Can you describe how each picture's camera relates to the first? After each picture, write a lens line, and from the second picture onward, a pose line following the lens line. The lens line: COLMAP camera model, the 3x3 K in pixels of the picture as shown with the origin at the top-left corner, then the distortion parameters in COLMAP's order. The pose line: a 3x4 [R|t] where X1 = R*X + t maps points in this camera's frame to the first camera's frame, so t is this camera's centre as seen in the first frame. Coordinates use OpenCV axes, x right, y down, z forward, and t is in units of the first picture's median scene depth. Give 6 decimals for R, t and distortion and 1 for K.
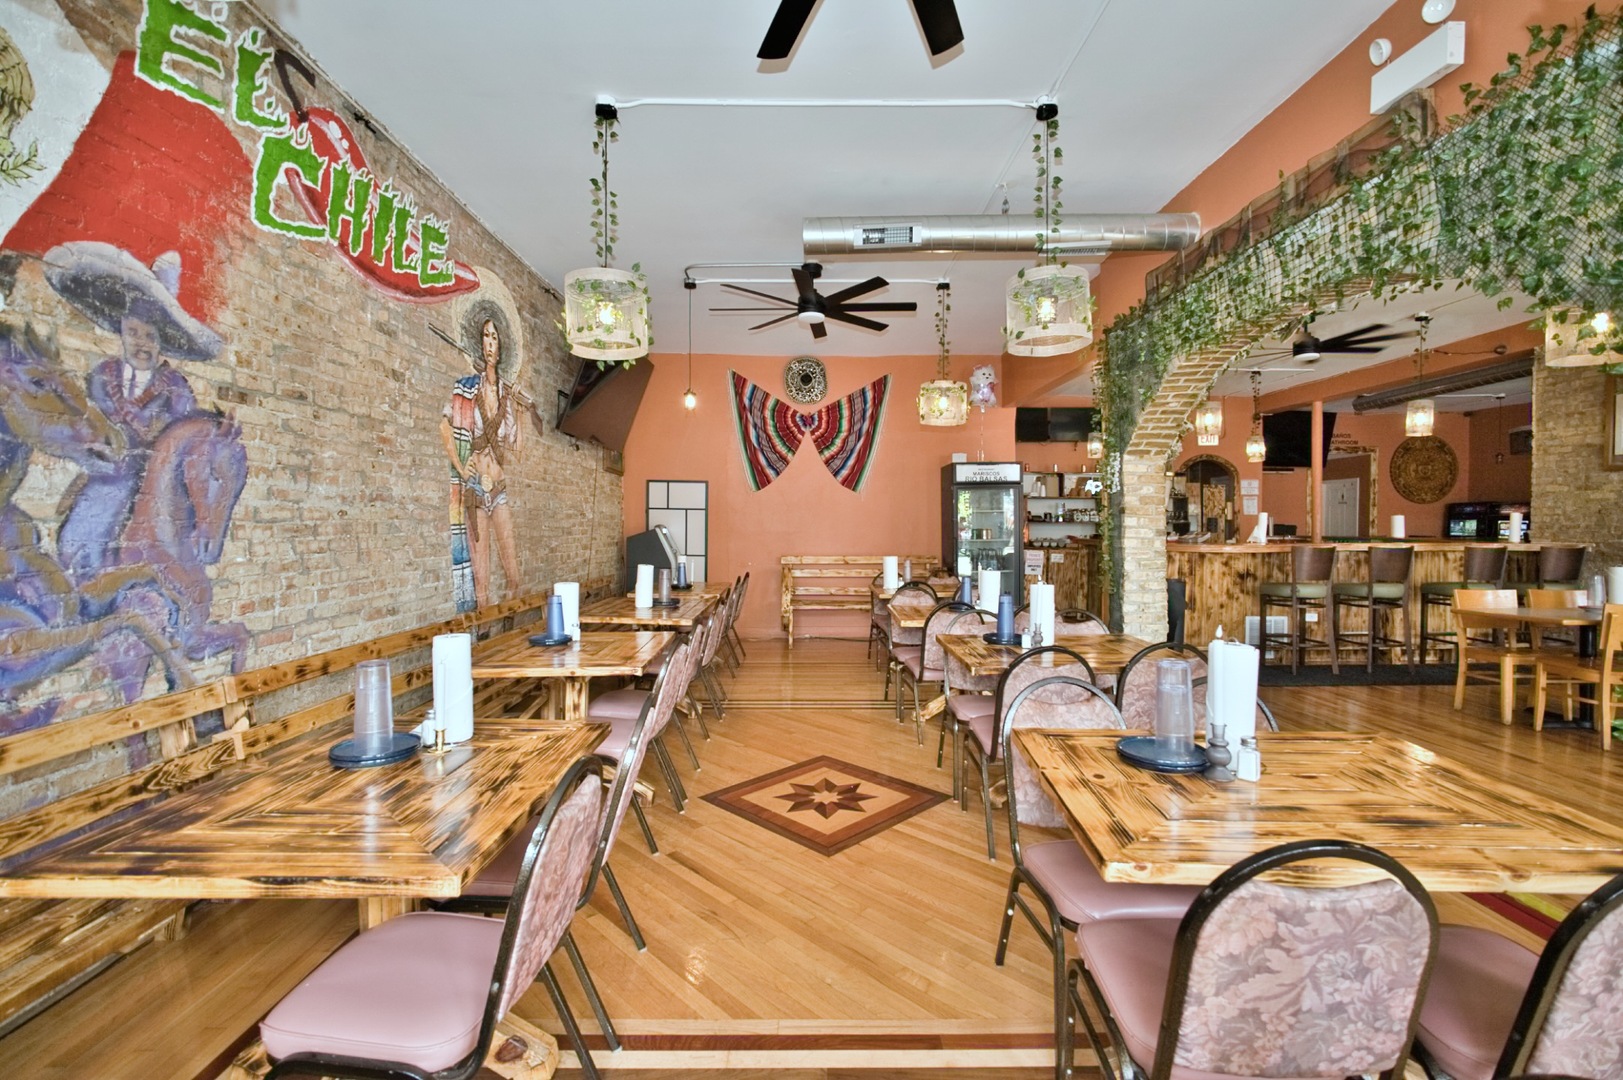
lens RADIAL K [[703.1, 0, 810.5], [0, 703.1, 535.5], [0, 0, 1]] dist [-0.022966, 0.005820]
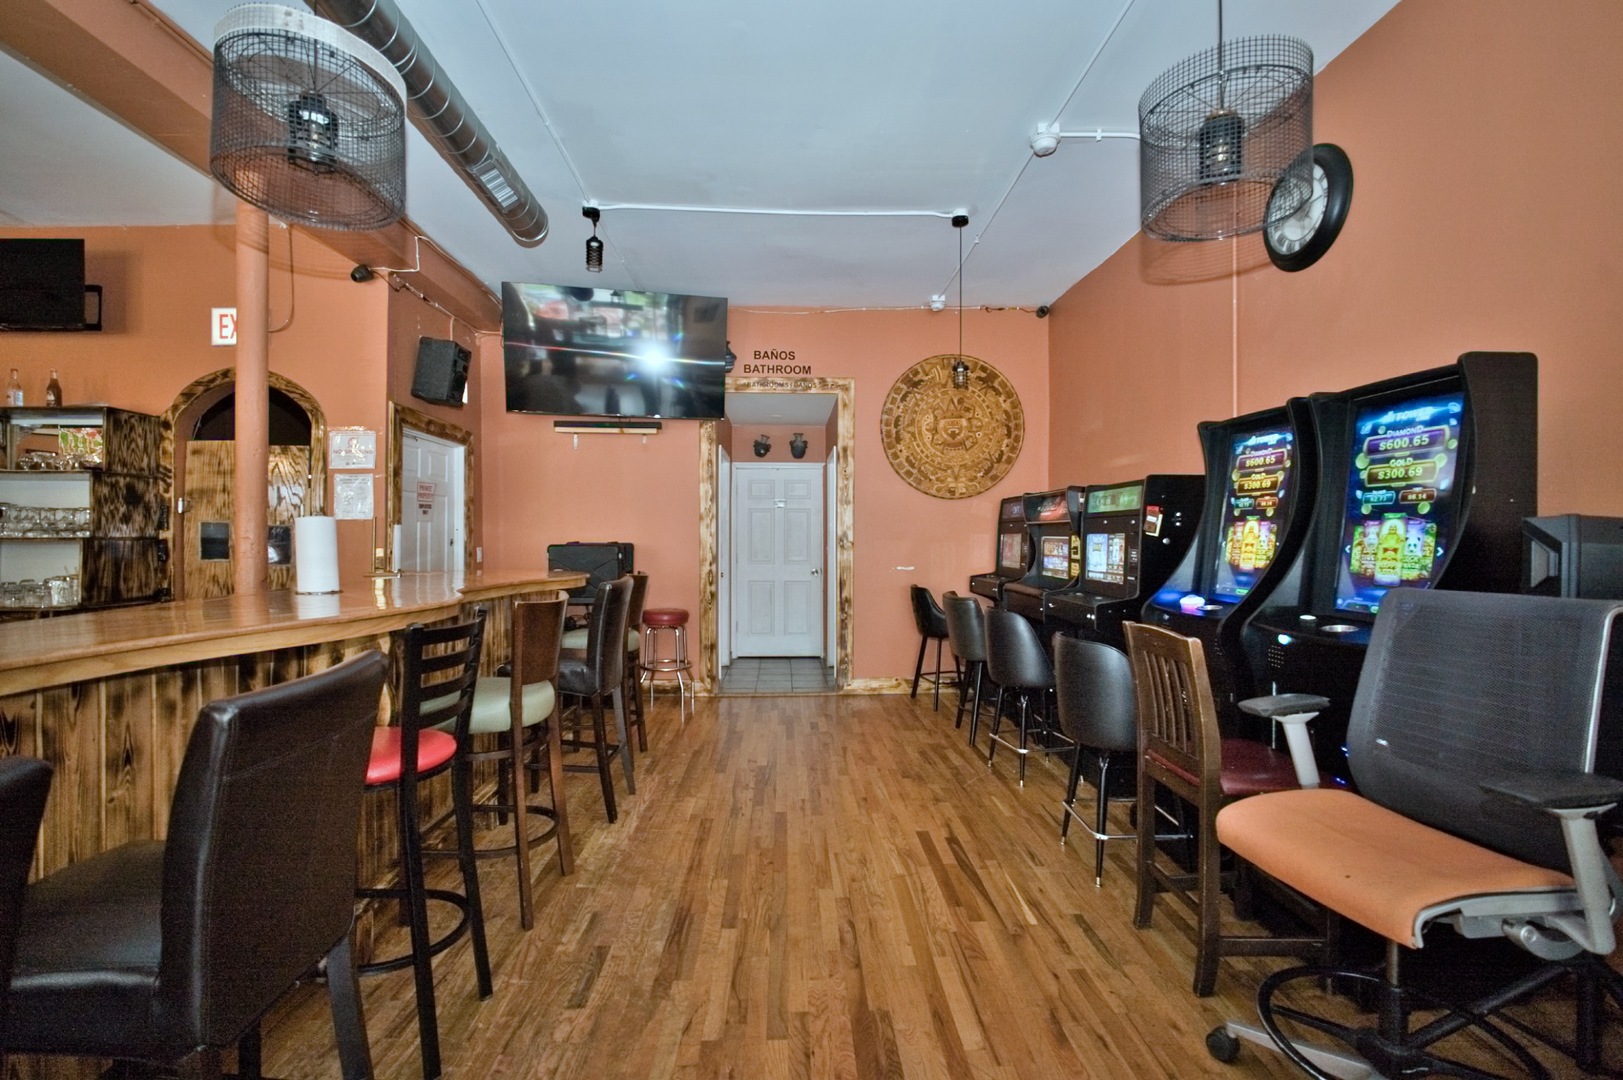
lens RADIAL K [[703.1, 0, 812.3], [0, 703.1, 539.4], [0, 0, 1]] dist [-0.022966, 0.005820]
pose [[0.999495, 0.000091, 0.031784, 0.774307], [0.000355, 0.999902, -0.014025, -0.010417], [-0.031782, 0.014029, 0.999396, 0.519699]]
